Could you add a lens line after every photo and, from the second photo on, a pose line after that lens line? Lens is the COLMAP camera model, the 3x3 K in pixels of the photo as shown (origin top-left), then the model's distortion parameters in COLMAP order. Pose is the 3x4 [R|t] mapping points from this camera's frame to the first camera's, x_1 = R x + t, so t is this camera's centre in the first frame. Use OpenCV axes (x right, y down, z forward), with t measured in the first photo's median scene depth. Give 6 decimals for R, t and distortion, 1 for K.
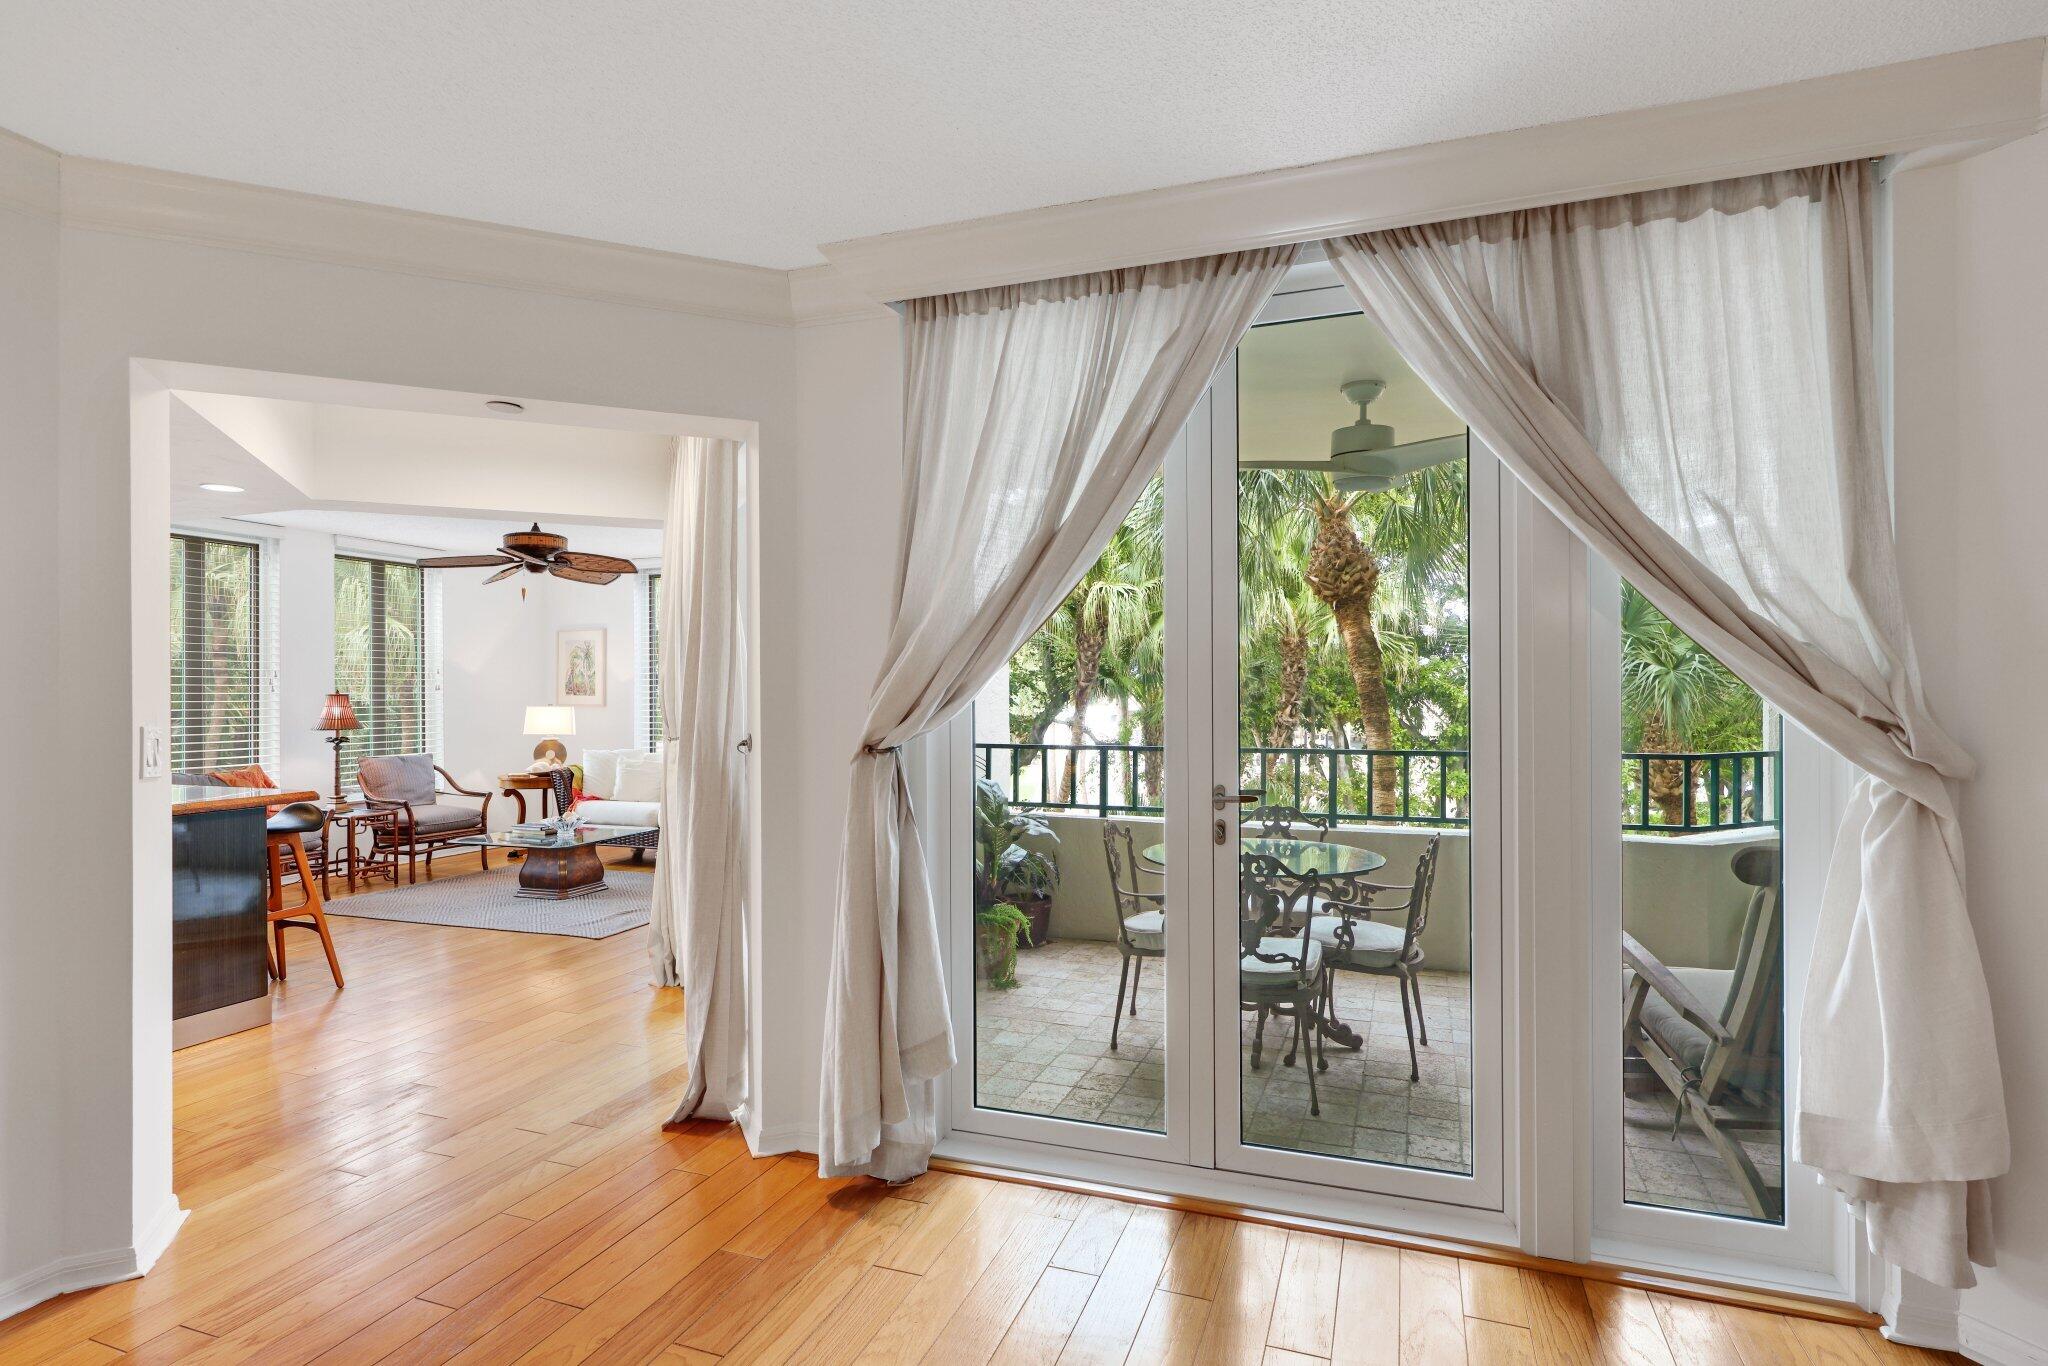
lens RADIAL K [[1007.0, 0, 1015.9], [0, 1007.0, 691.2], [0, 0, 1]] dist [0.001492, 0.000010]
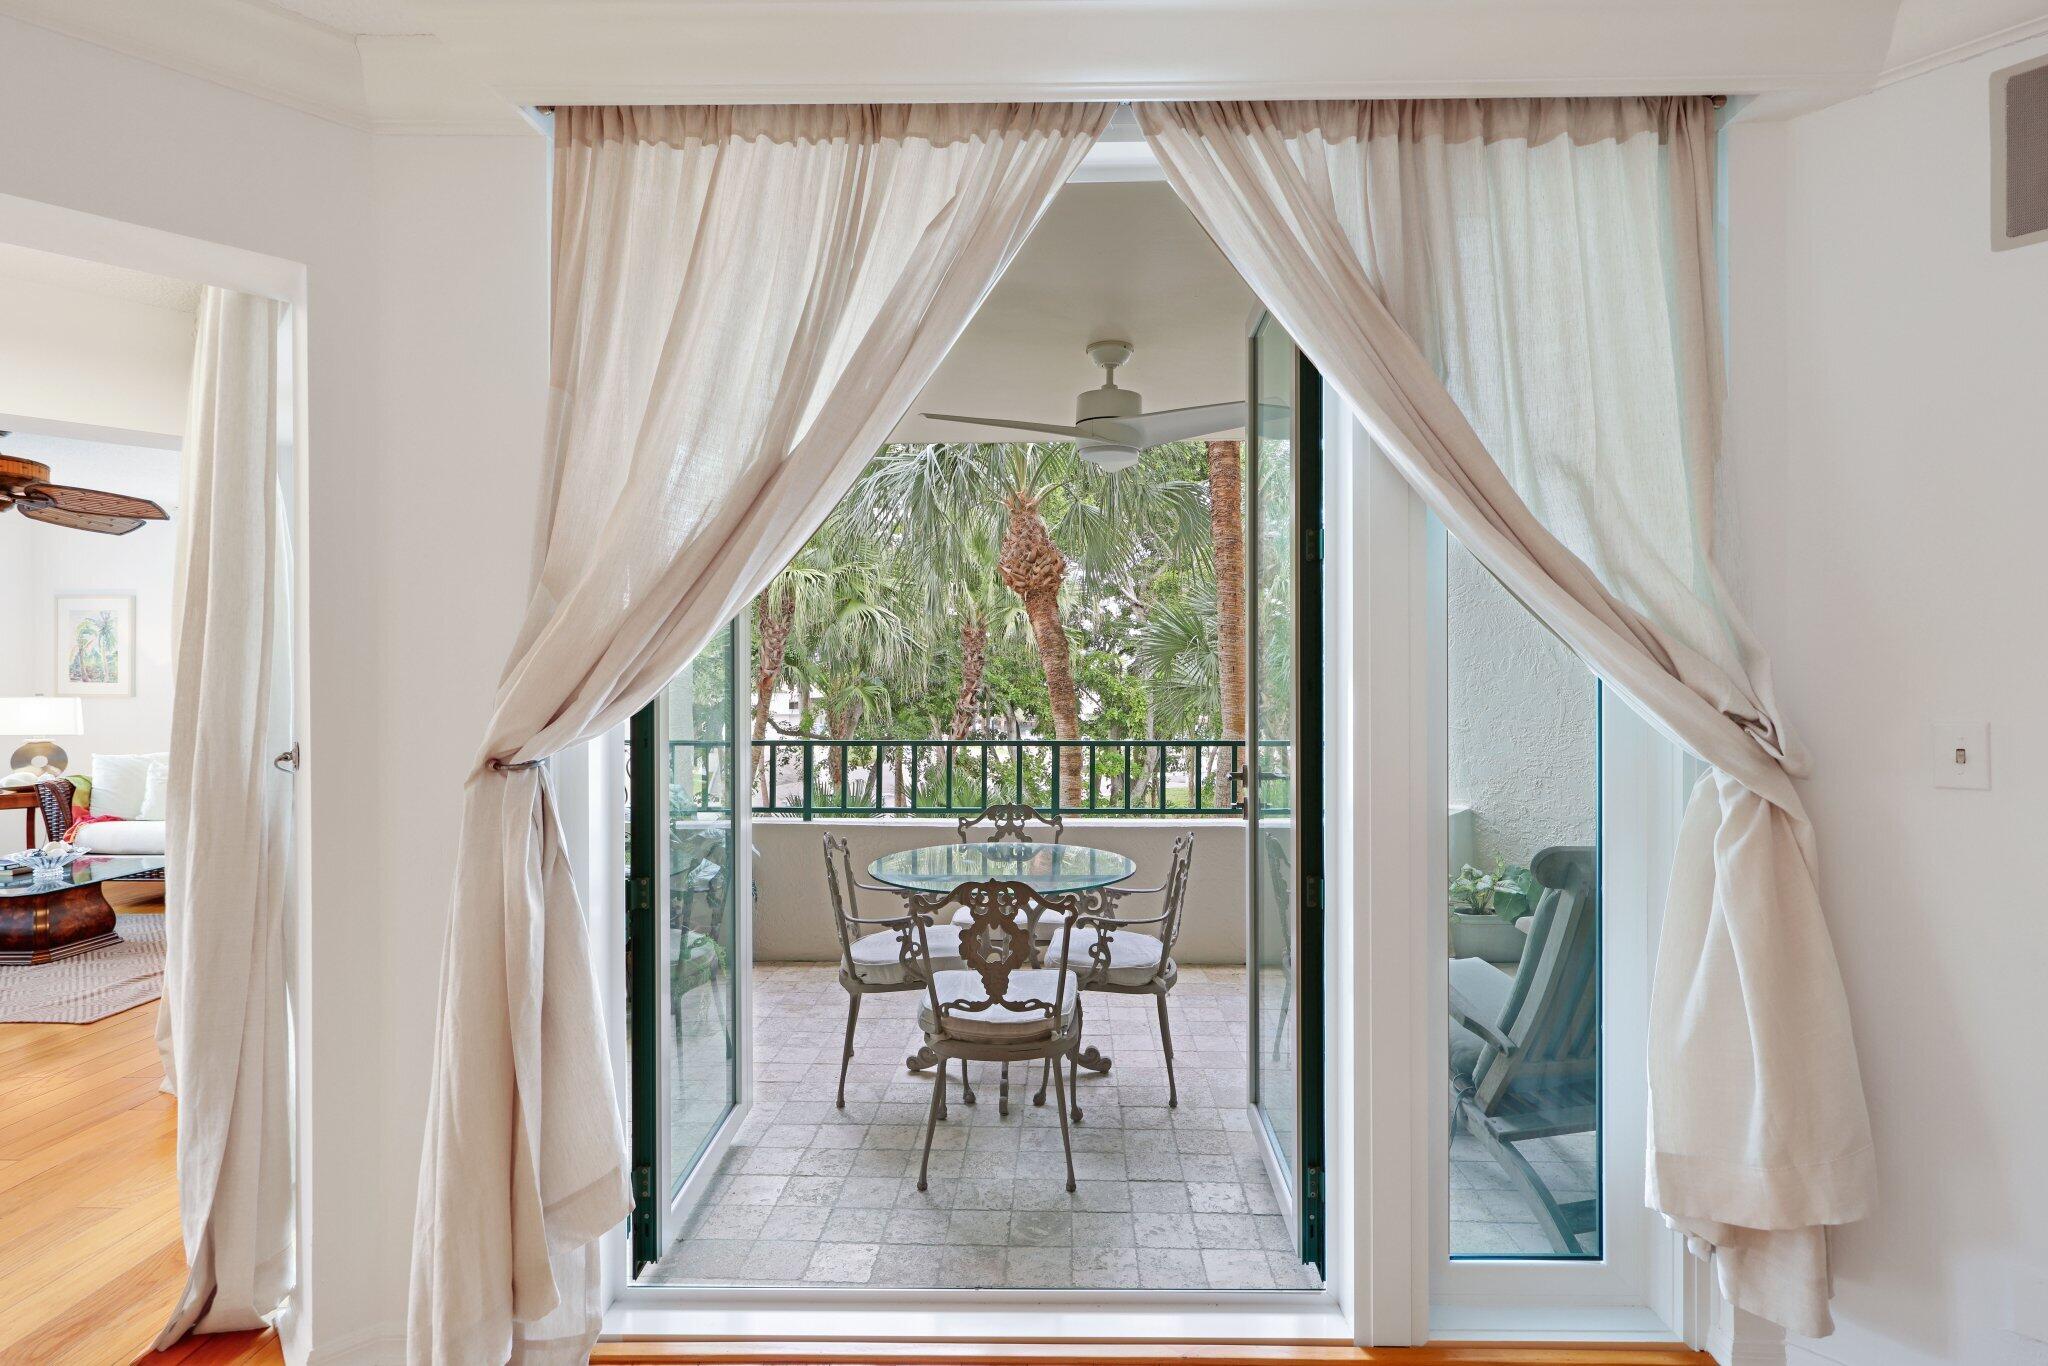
lens RADIAL K [[955.1, 0, 1024.0], [0, 955.1, 683.0], [0, 0, 1]] dist [0.001045, -0.000301]
pose [[0.943929, 0.001471, 0.330144, -0.019859], [-0.002884, 0.999989, 0.003792, -0.000536], [-0.330135, -0.004532, 0.943923, 0.244358]]
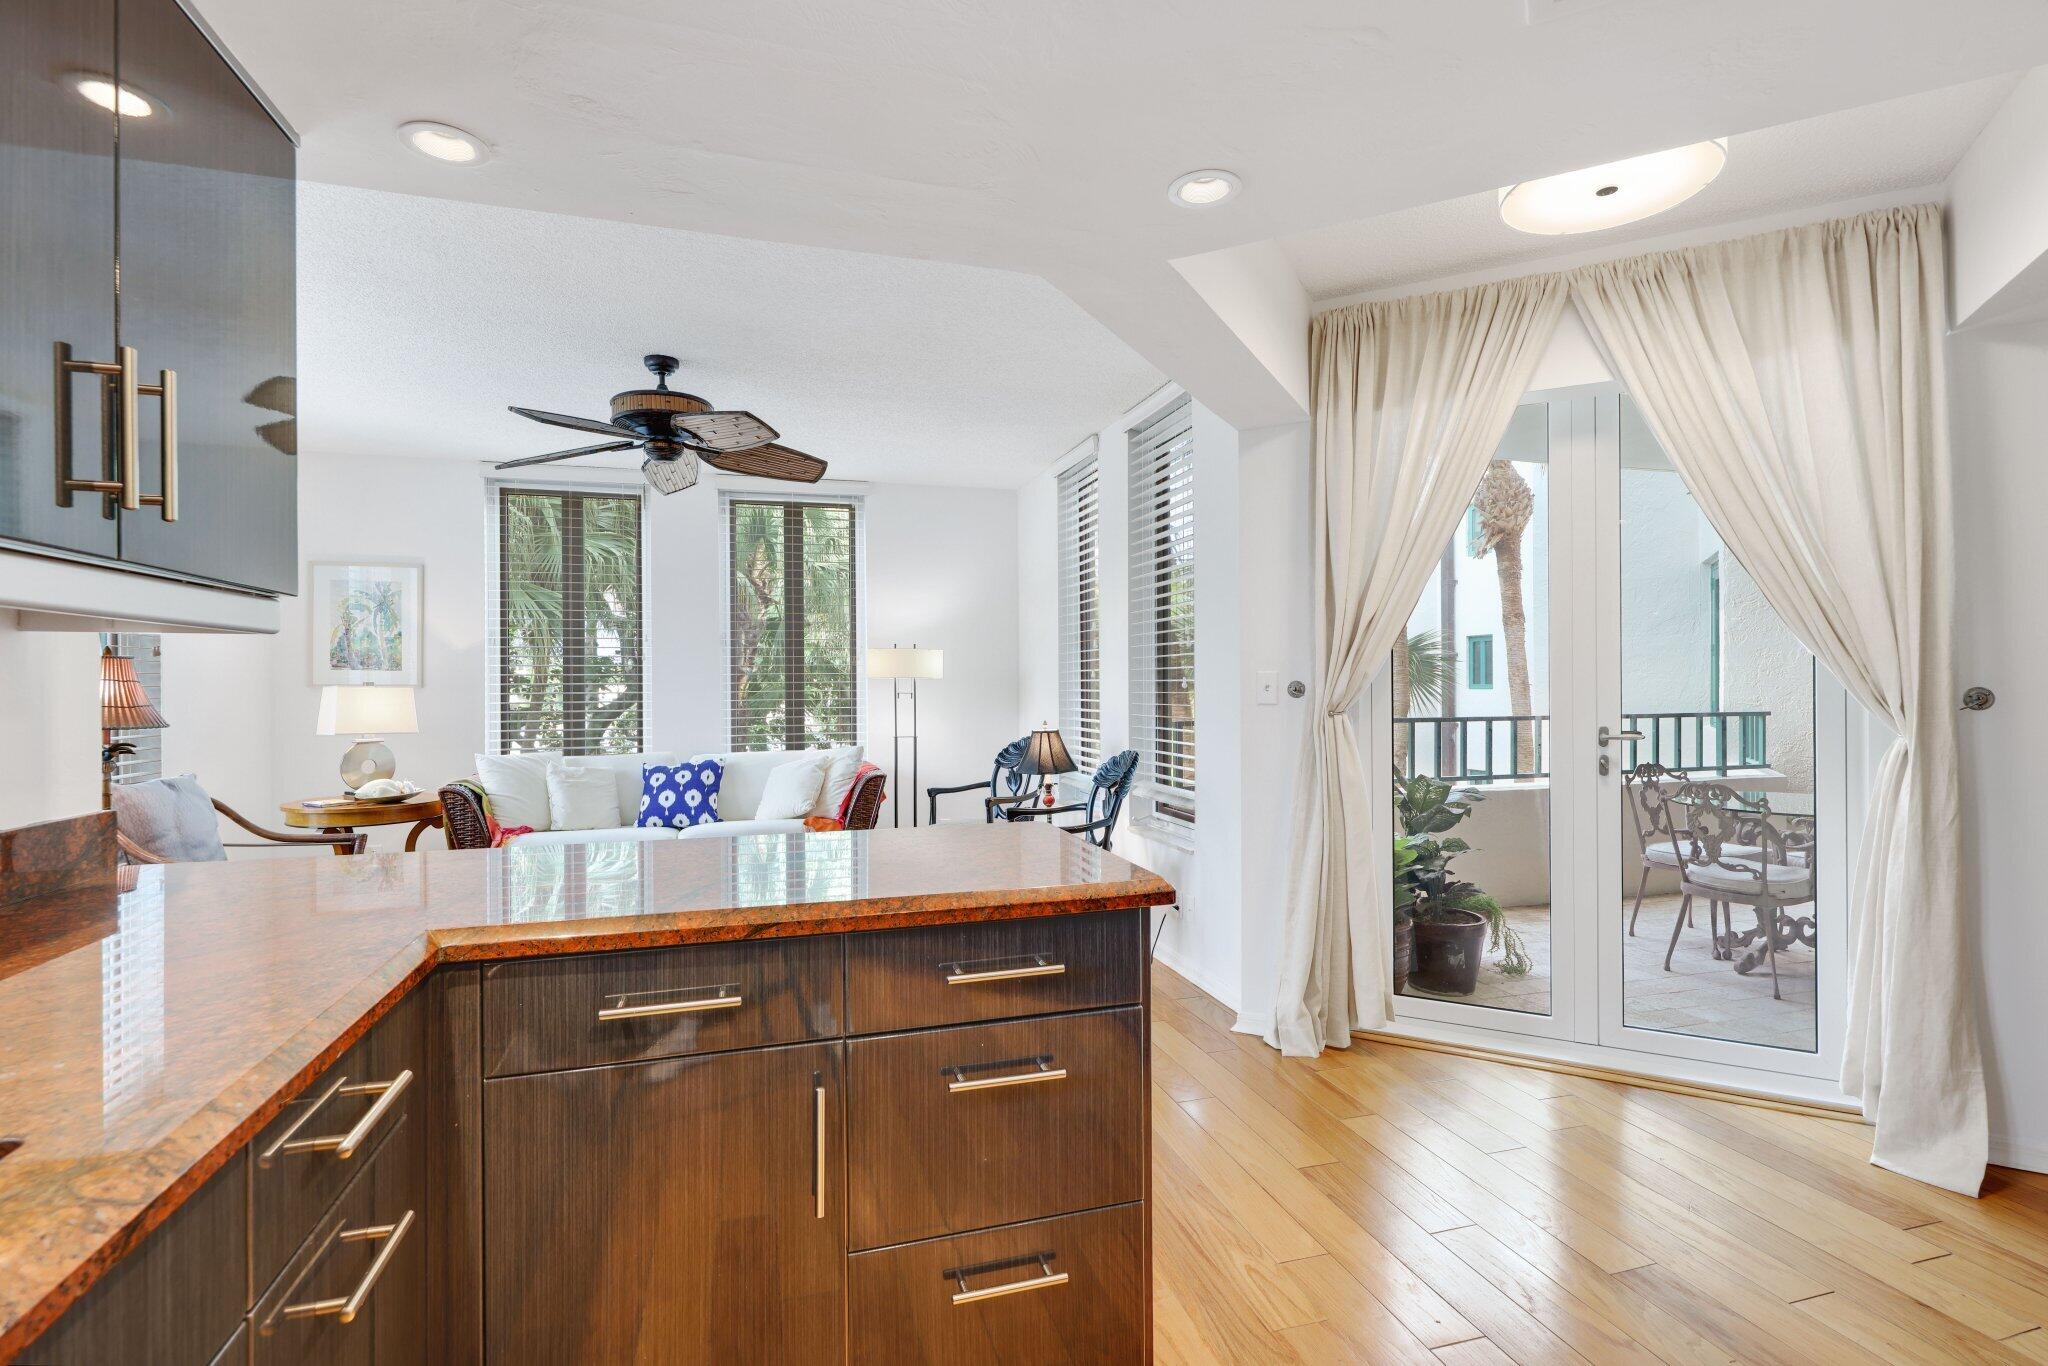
lens RADIAL K [[955.1, 0, 1024.0], [0, 955.1, 683.0], [0, 0, 1]] dist [0.001045, -0.000301]
pose [[0.795794, -0.002370, 0.605563, -1.340129], [0.000407, 0.999994, 0.003379, 0.029207], [-0.605568, -0.002442, 0.795790, 0.829911]]
